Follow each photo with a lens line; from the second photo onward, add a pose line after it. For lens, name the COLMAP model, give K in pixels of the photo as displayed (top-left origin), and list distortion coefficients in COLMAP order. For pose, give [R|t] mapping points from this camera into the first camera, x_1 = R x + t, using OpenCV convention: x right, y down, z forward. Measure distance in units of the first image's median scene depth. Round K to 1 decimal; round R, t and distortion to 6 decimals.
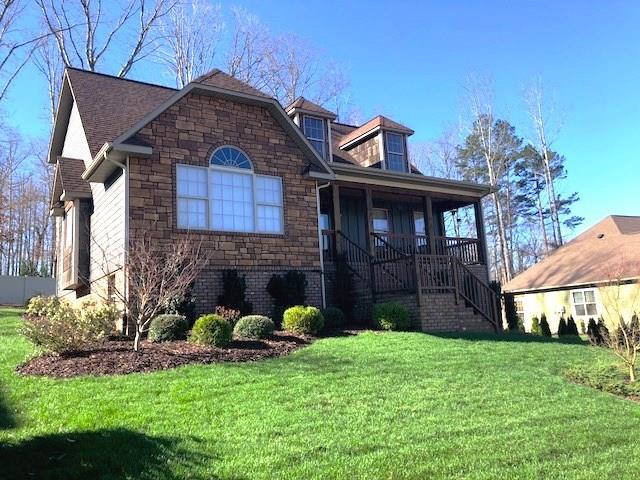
lens RADIAL K [[531.3, 0, 321.0], [0, 531.3, 243.1], [0, 0, 1]] dist [0.042671, -0.001545]
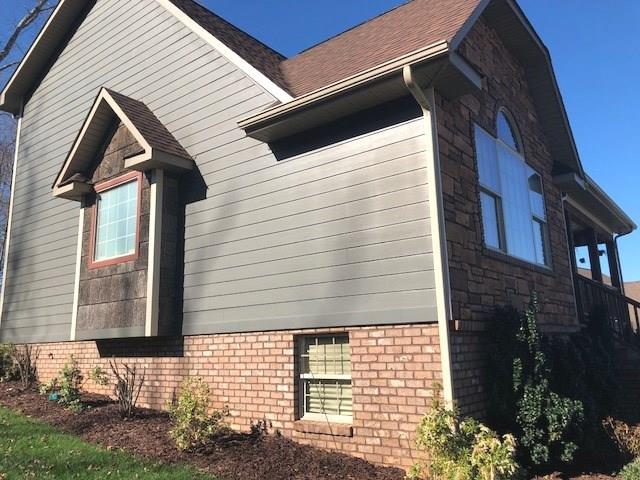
lens RADIAL K [[521.6, 0, 319.0], [0, 521.6, 238.6], [0, 0, 1]] dist [0.073627, 0.000640]
pose [[0.949333, 0.096178, 0.299192, -0.500284], [-0.077695, 0.994294, -0.073100, 0.010511], [-0.304515, 0.046150, 0.951389, 0.514925]]
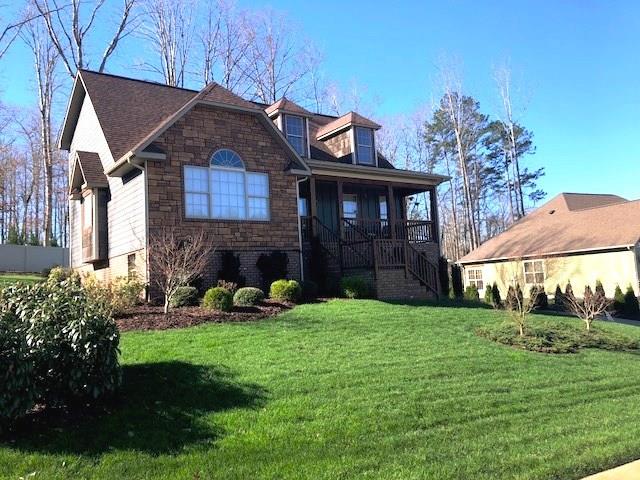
lens RADIAL K [[521.6, 0, 319.0], [0, 521.6, 238.6], [0, 0, 1]] dist [0.073627, 0.000640]
pose [[0.999310, 0.006496, 0.036558, 0.000319], [-0.008542, 0.998389, 0.056092, -0.044682], [-0.036134, -0.056365, 0.997756, -0.221982]]
